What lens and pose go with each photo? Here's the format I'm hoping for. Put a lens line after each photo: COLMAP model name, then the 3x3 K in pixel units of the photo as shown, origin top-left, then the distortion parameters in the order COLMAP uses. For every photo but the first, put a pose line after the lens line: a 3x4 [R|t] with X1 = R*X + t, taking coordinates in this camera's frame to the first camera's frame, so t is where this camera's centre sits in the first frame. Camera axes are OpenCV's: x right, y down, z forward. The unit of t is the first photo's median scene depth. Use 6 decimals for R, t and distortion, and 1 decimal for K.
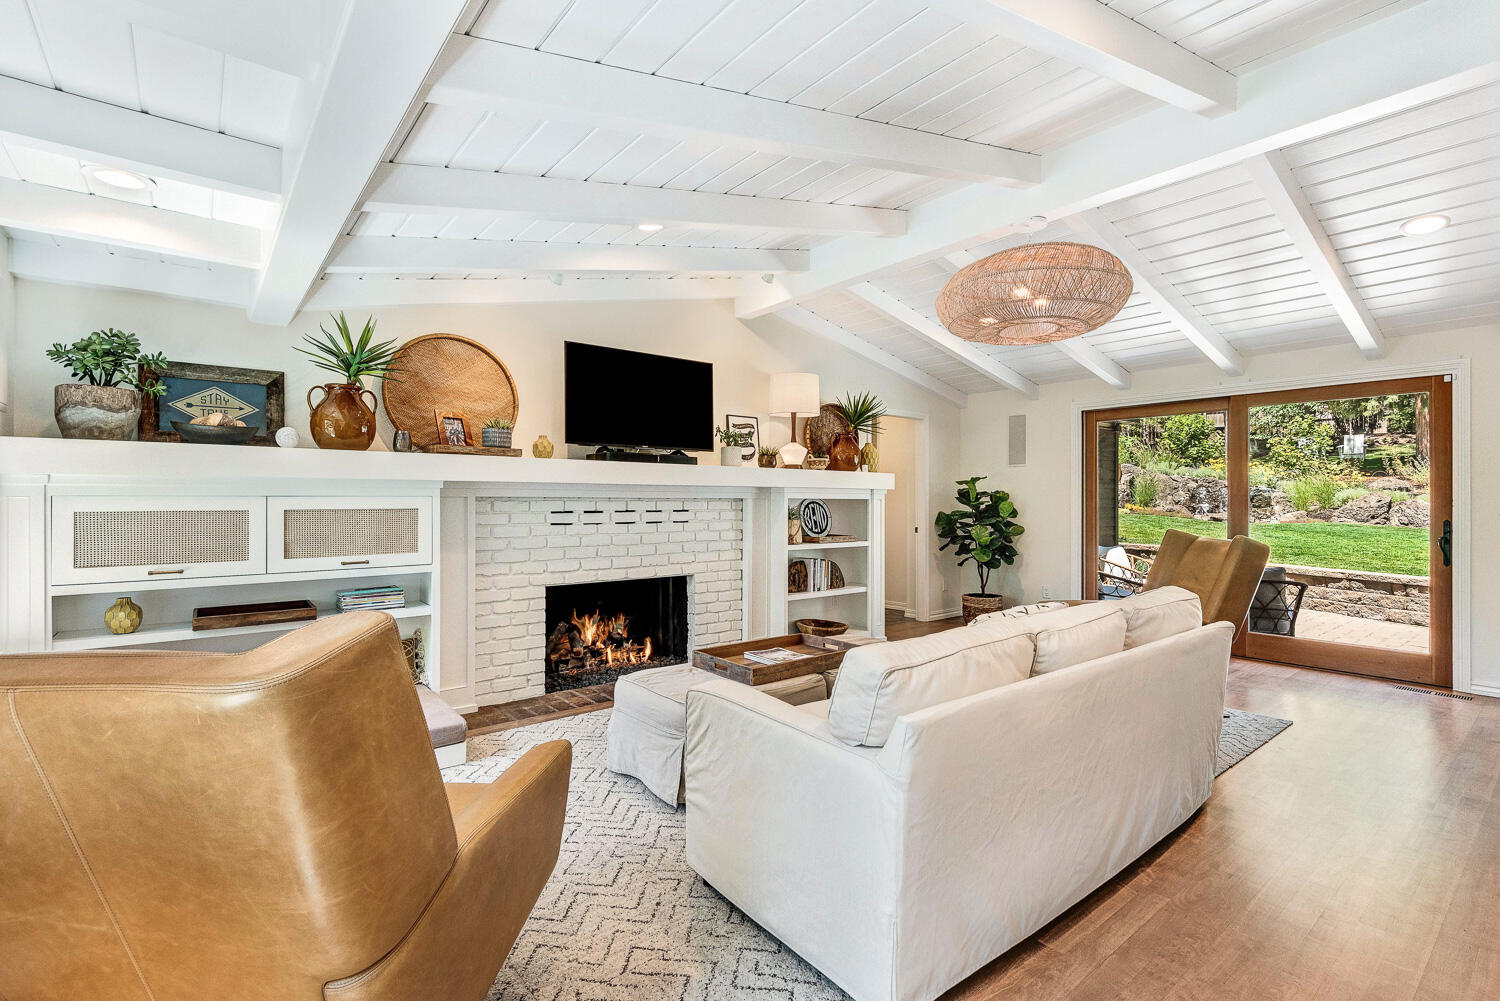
lens RADIAL K [[687.9, 0, 750.9], [0, 687.9, 503.5], [0, 0, 1]] dist [0.003811, -0.000290]
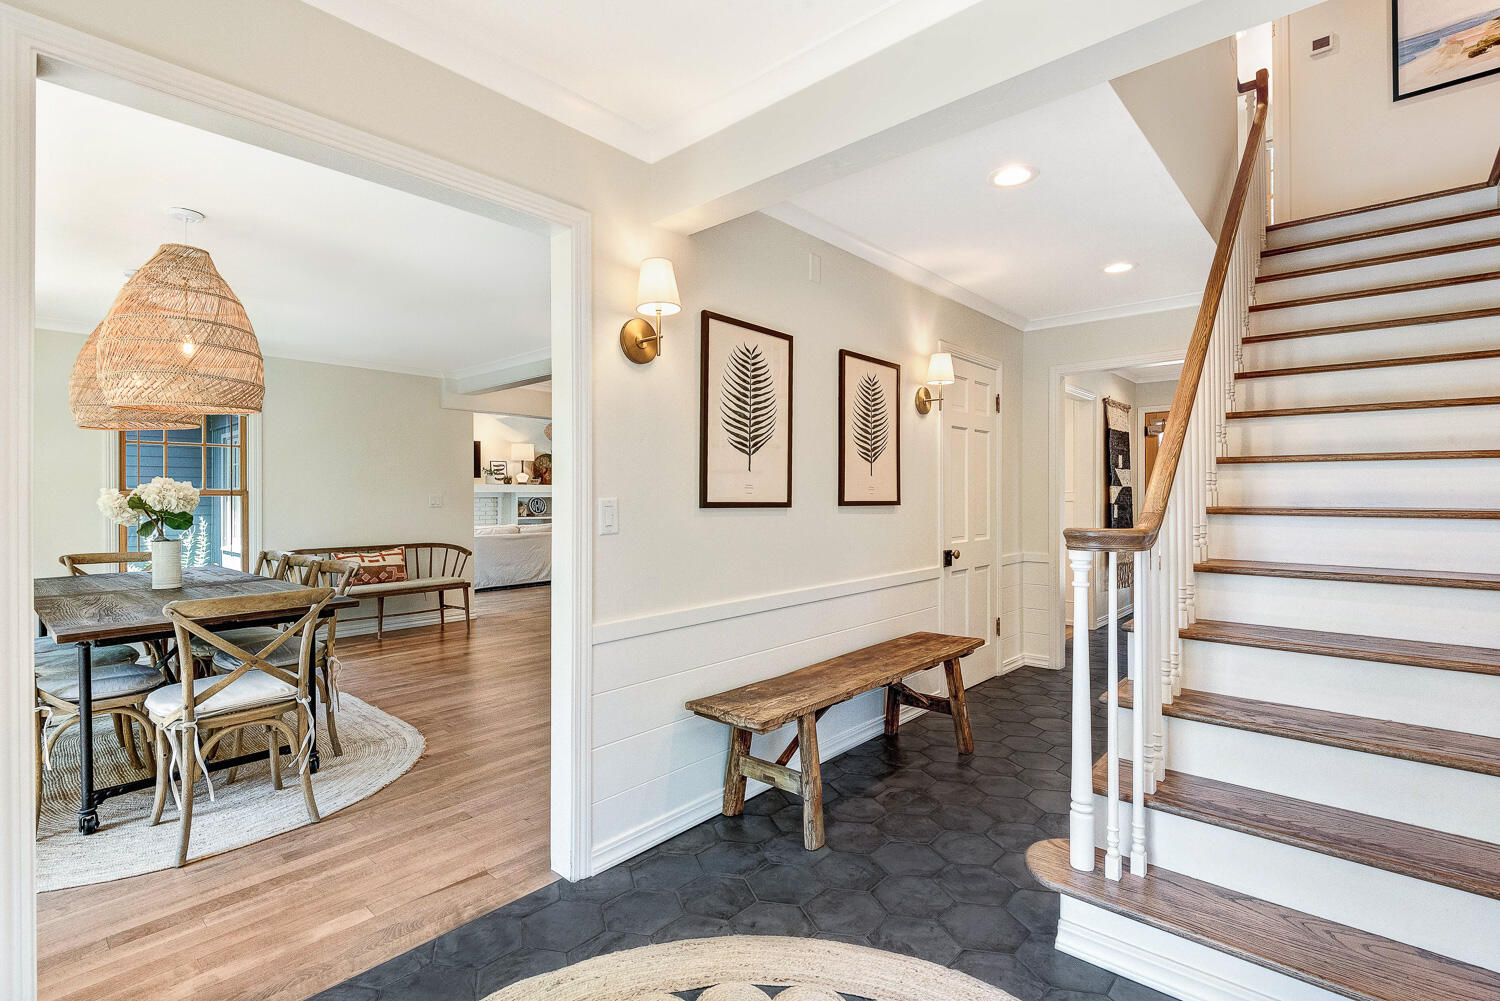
lens RADIAL K [[687.9, 0, 748.1], [0, 687.9, 495.9], [0, 0, 1]] dist [0.003811, -0.000290]
pose [[0.987400, -0.009338, 0.157971, 0.444325], [0.010300, 0.999933, -0.005269, 0.008389], [-0.157911, 0.006830, 0.987430, -1.384317]]
